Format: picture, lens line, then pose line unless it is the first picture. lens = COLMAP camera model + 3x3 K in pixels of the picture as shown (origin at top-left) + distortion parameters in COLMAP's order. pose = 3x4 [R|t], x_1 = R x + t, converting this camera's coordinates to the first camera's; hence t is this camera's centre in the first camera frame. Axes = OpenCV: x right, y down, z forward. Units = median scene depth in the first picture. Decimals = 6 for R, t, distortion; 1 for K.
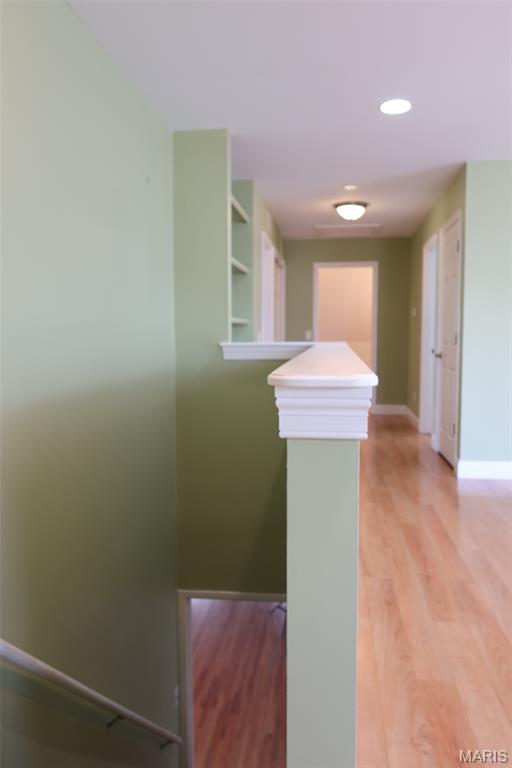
lens RADIAL K [[584.9, 0, 256.0], [0, 584.9, 384.0], [0, 0, 1]] dist [-0.028156, 0.005730]
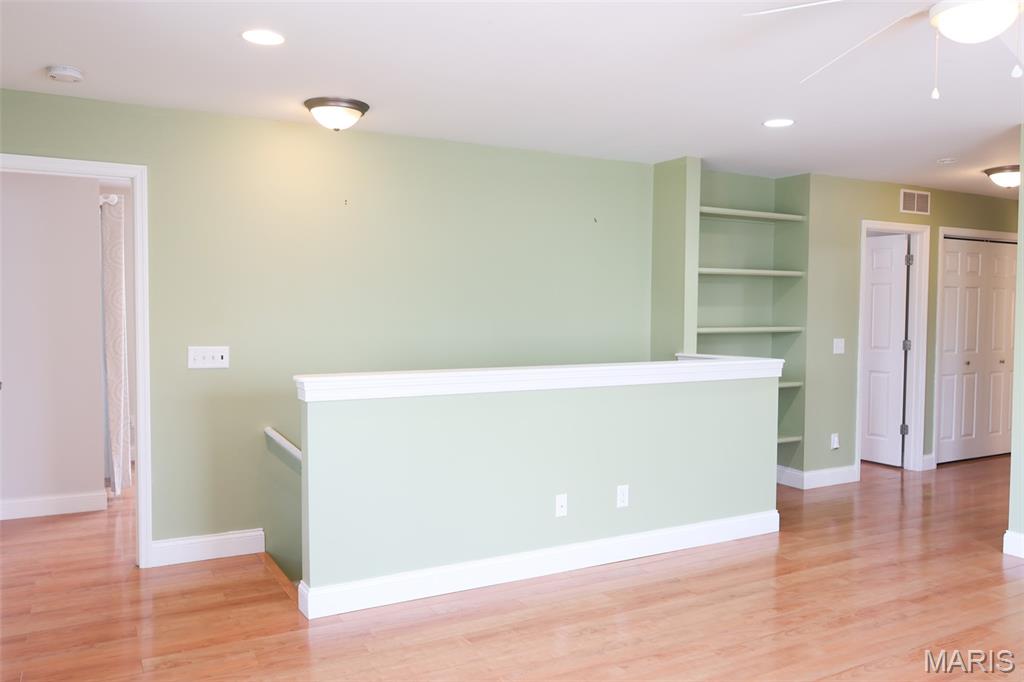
lens RADIAL K [[802.8, 0, 512.0], [0, 802.8, 341.0], [0, 0, 1]] dist [0.002447, 0.002346]
pose [[0.598555, 0.042100, -0.799974, 0.508931], [-0.076672, 0.997044, -0.004896, -0.034395], [0.797404, 0.064266, 0.600014, -0.070630]]
